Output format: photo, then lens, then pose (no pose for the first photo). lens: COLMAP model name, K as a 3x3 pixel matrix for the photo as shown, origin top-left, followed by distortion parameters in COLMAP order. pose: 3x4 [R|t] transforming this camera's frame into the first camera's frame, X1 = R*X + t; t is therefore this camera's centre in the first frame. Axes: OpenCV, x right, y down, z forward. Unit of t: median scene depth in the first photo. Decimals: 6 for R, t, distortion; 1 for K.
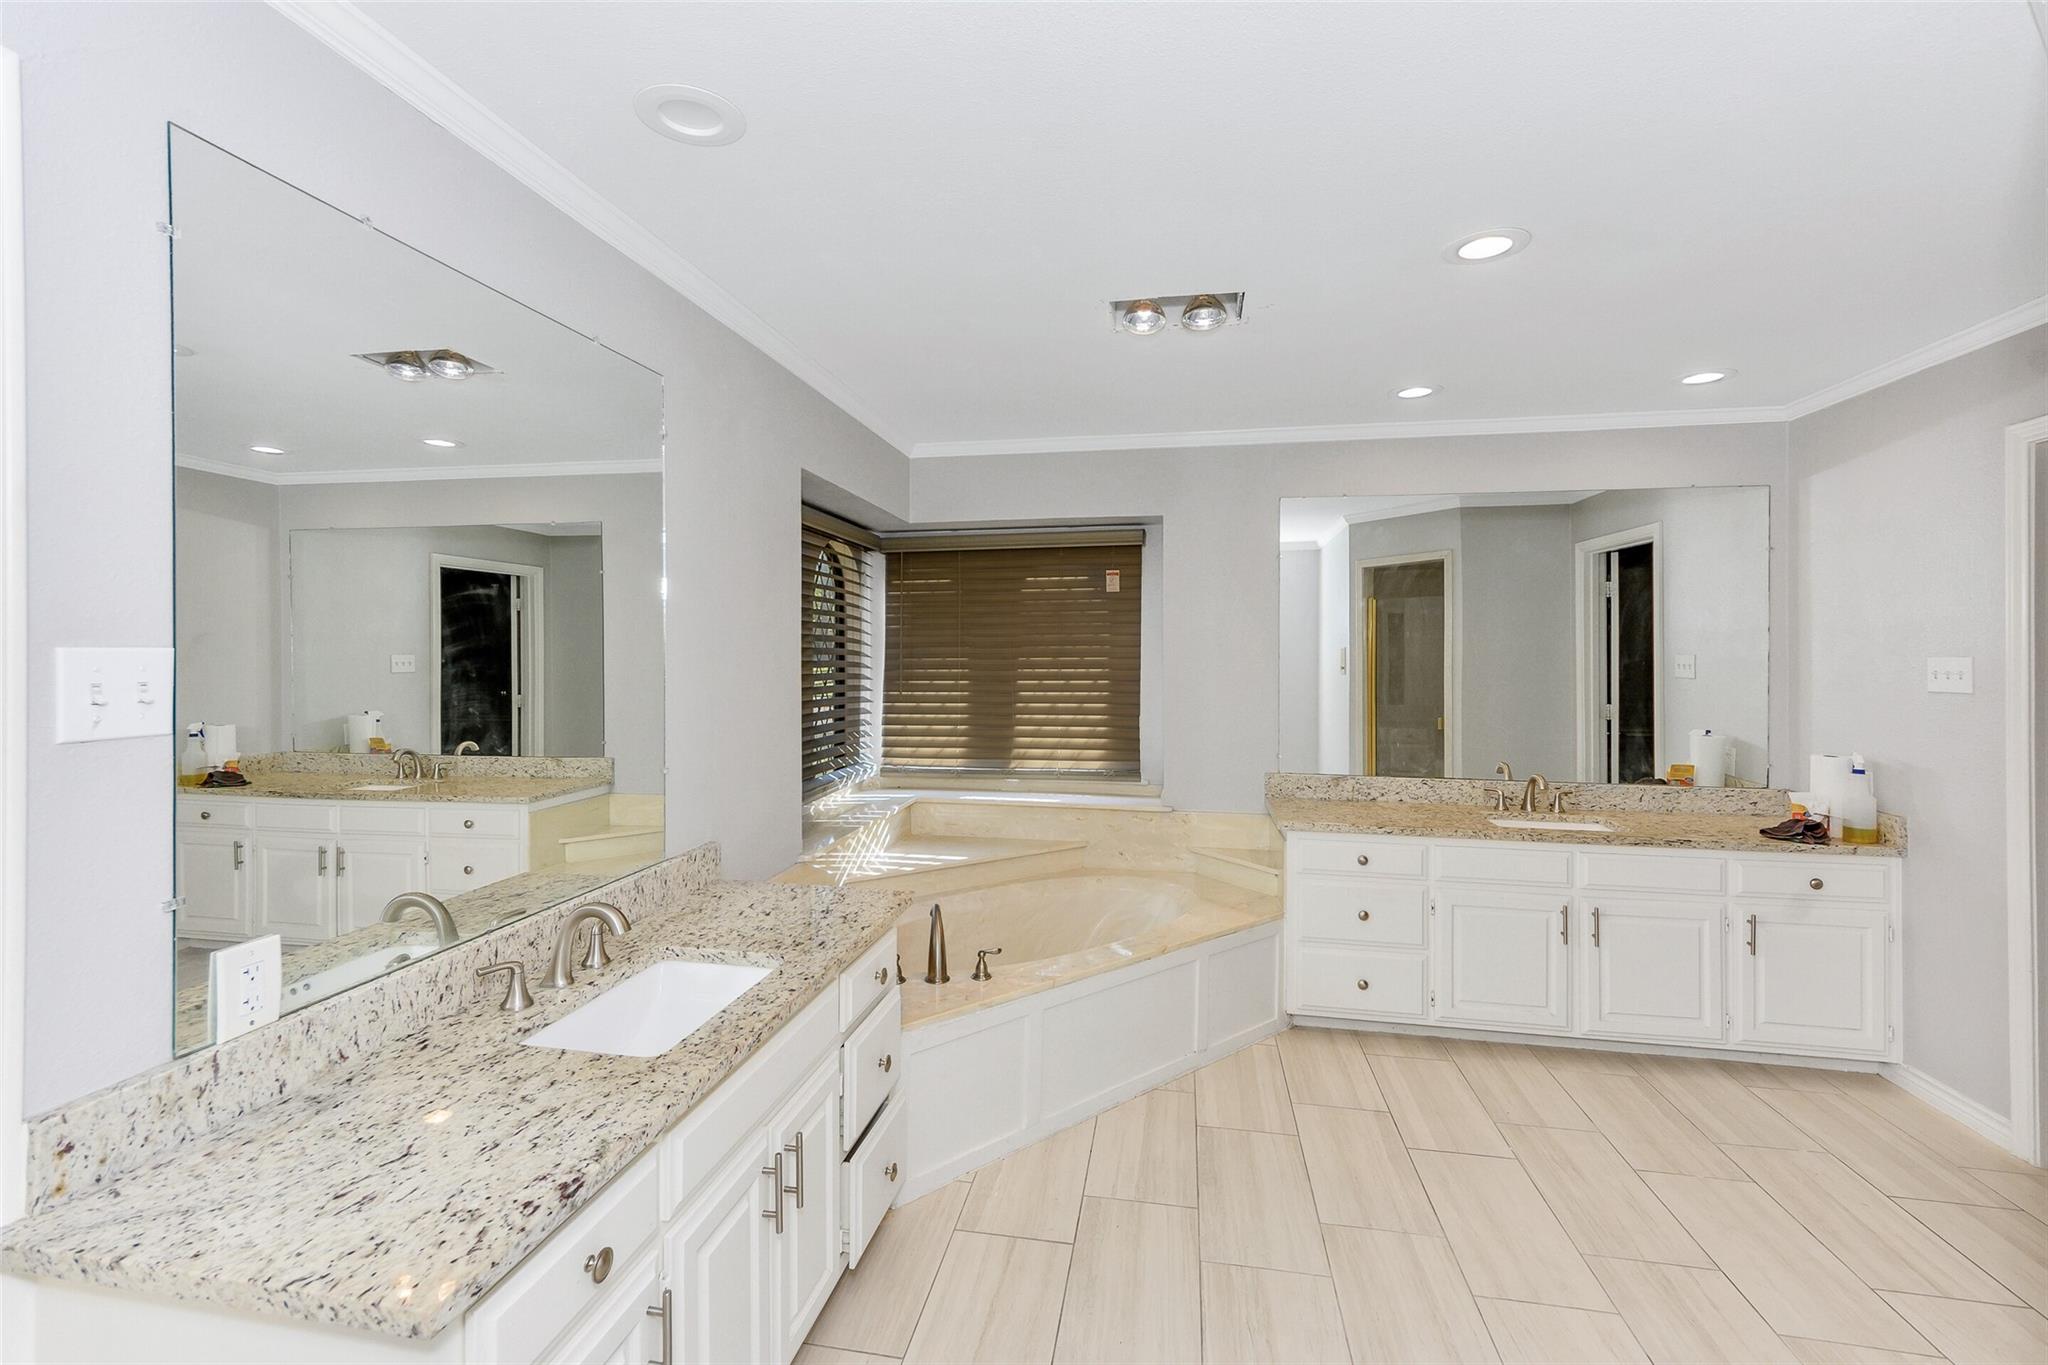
lens RADIAL K [[881.8, 0, 1022.0], [0, 881.8, 654.9], [0, 0, 1]] dist [0.001541, 0.000109]
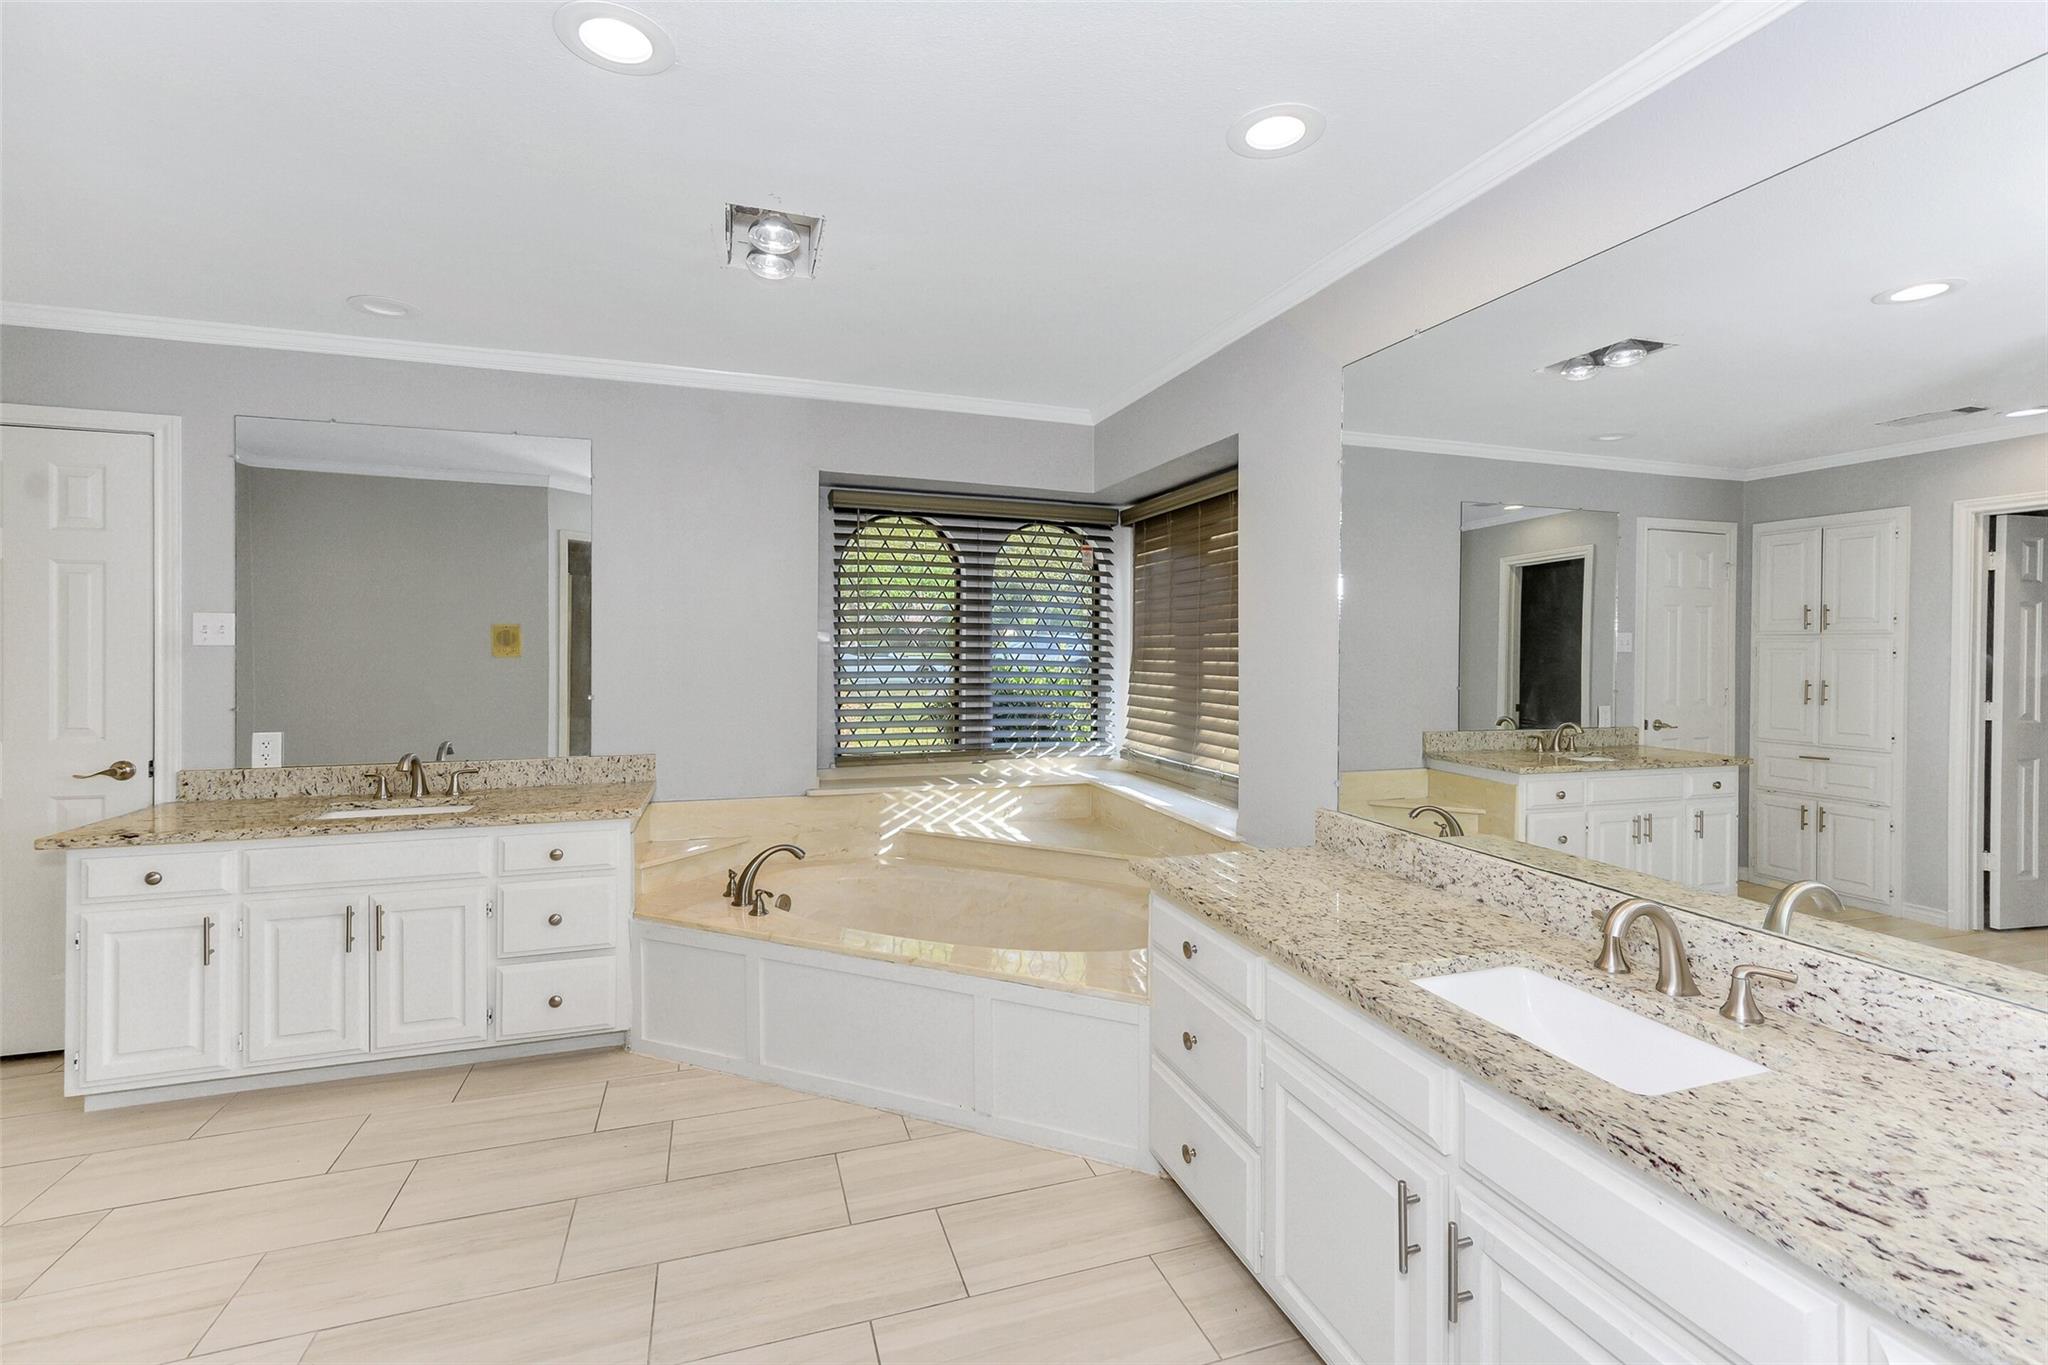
lens RADIAL K [[881.8, 0, 1022.0], [0, 881.8, 654.9], [0, 0, 1]] dist [0.001541, 0.000109]
pose [[0.488866, 0.010599, -0.872294, 0.896066], [-0.008398, 0.999937, 0.007443, 0.026758], [0.872318, 0.003687, 0.488924, 0.628094]]
